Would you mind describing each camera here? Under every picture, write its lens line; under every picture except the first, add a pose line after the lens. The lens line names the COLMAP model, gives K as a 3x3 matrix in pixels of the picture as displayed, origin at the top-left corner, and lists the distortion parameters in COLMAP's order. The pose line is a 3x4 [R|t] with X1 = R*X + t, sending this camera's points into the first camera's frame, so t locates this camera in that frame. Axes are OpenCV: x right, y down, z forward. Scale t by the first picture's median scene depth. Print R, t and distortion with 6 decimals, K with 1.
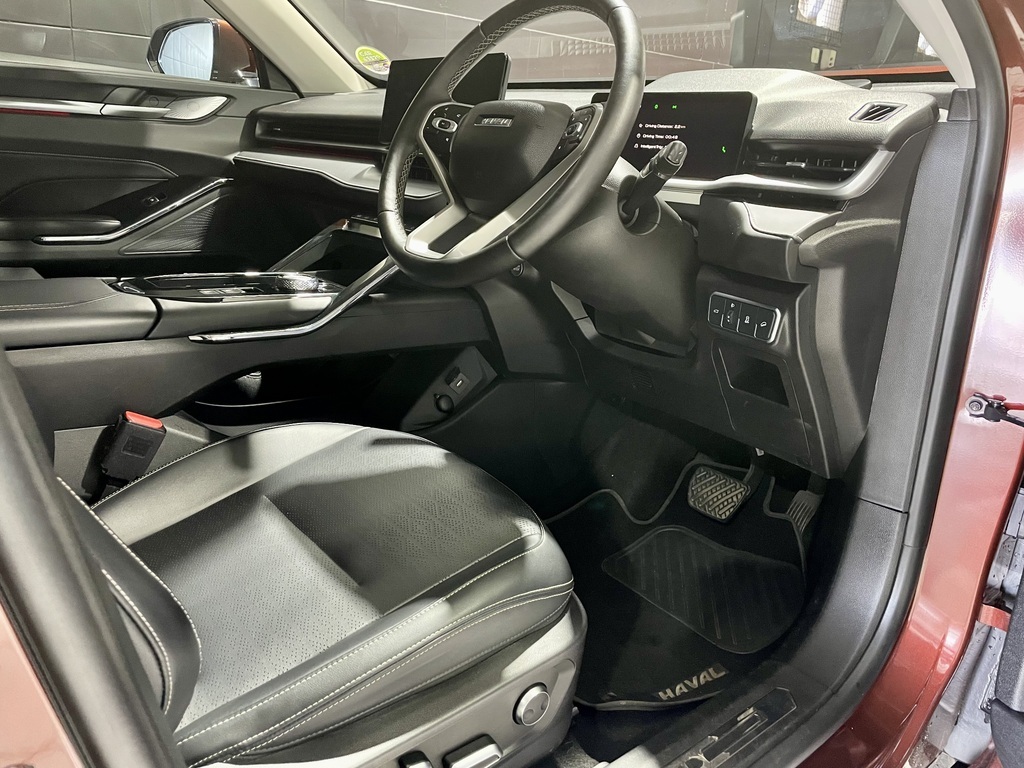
lens RADIAL K [[765.9, 0, 511.8], [0, 765.9, 381.0], [0, 0, 1]] dist [0.038668, -0.010698]
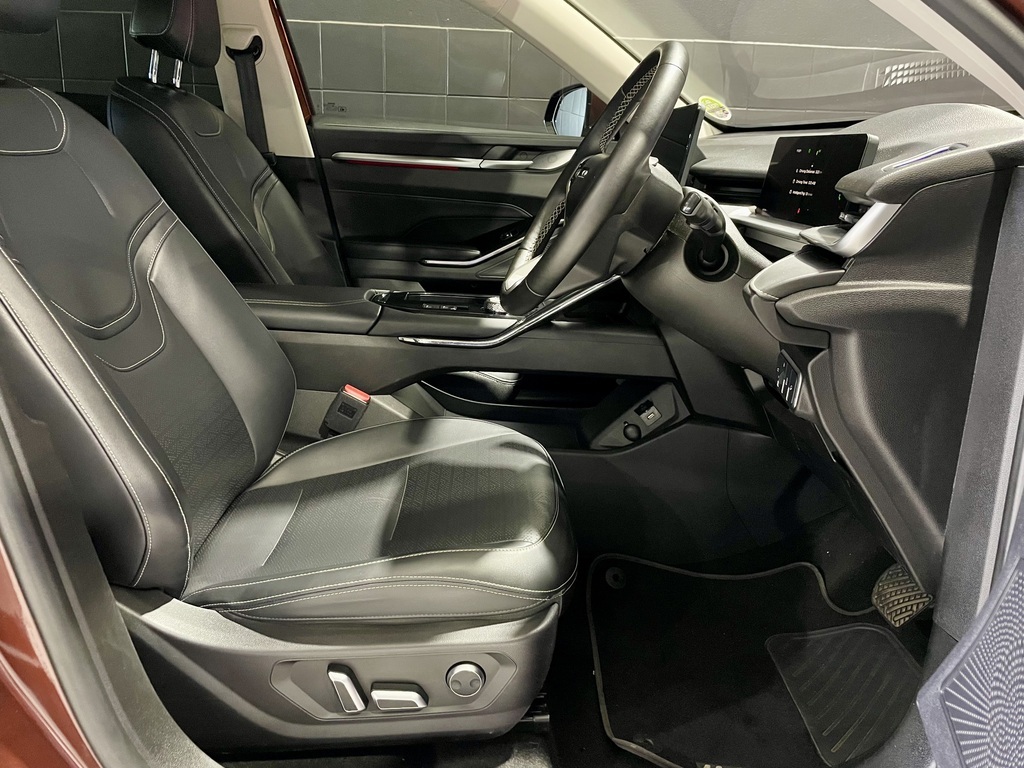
lens RADIAL K [[765.9, 0, 507.6], [0, 765.9, 386.2], [0, 0, 1]] dist [0.038668, -0.010698]
pose [[0.797769, 0.147296, -0.584696, 0.376150], [-0.170511, 0.985233, 0.015551, -0.020361], [0.578352, 0.087291, 0.811104, 0.038822]]
